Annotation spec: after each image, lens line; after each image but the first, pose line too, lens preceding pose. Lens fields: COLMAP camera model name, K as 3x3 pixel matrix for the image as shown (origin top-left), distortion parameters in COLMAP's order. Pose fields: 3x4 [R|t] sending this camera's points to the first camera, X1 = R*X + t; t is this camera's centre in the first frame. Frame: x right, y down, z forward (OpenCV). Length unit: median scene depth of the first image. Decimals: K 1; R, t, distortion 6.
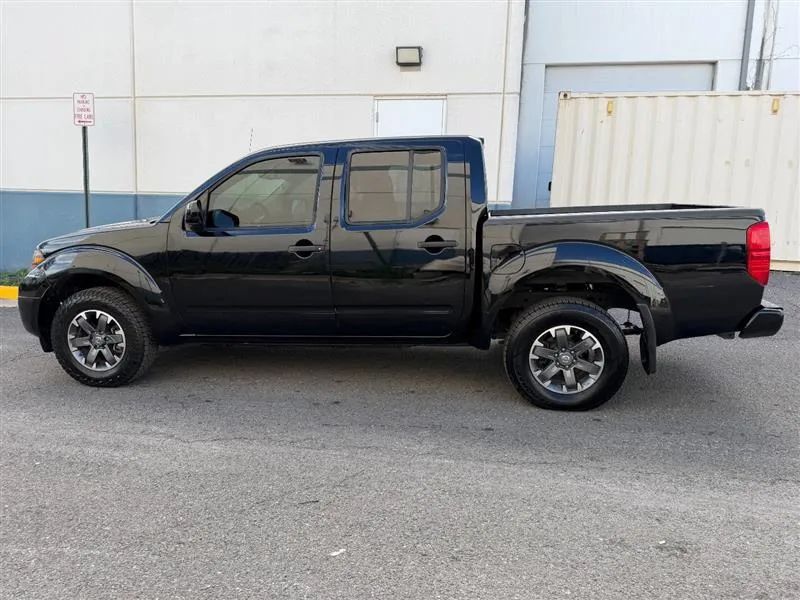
lens RADIAL K [[575.2, 0, 397.4], [0, 575.2, 299.9], [0, 0, 1]] dist [0.033146, -0.039596]
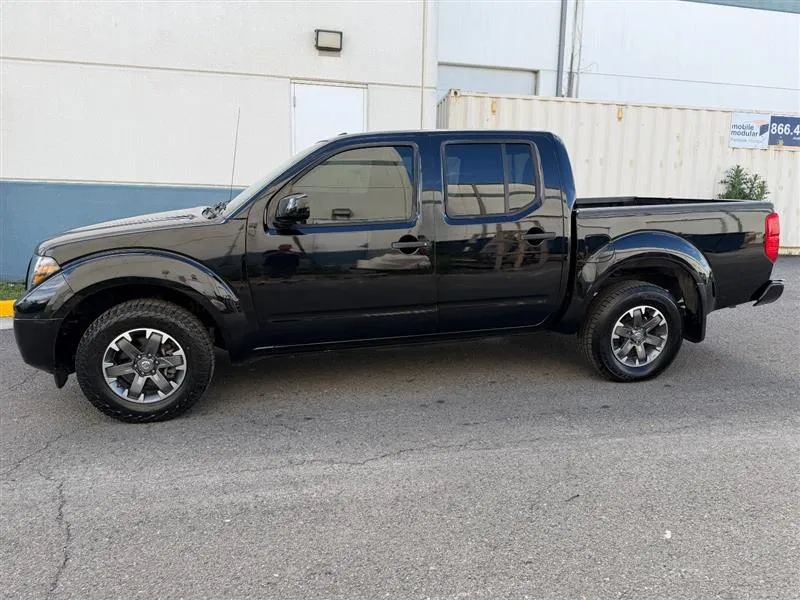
lens RADIAL K [[575.2, 0, 404.3], [0, 575.2, 299.2], [0, 0, 1]] dist [0.033146, -0.039596]
pose [[0.921852, -0.065246, 0.382011, -0.511631], [0.058316, 0.997856, 0.029706, -0.026673], [-0.383130, -0.005107, 0.923680, 0.121103]]
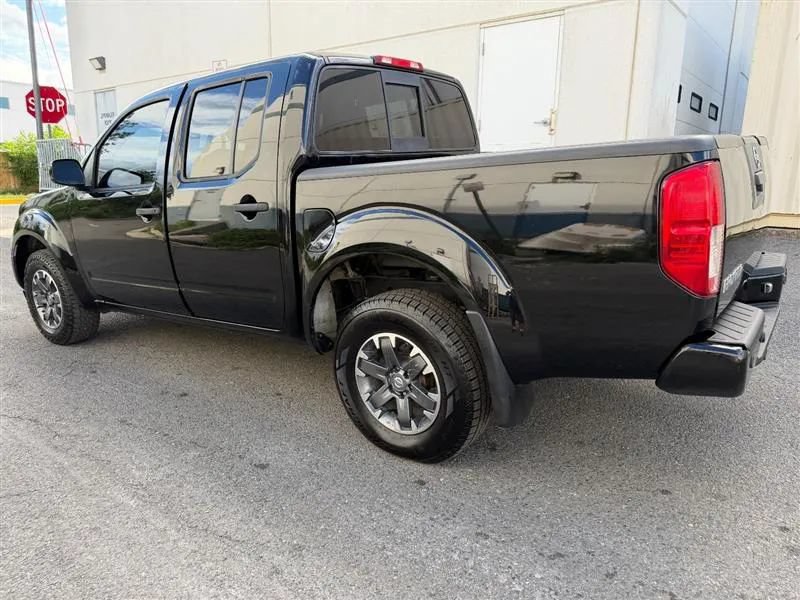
lens RADIAL K [[575.2, 0, 405.6], [0, 575.2, 299.4], [0, 0, 1]] dist [0.033146, -0.039596]
pose [[0.890846, 0.075570, -0.447977, 0.542695], [-0.043373, 0.995711, 0.081717, -0.043949], [0.452231, -0.053367, 0.890303, 0.383520]]
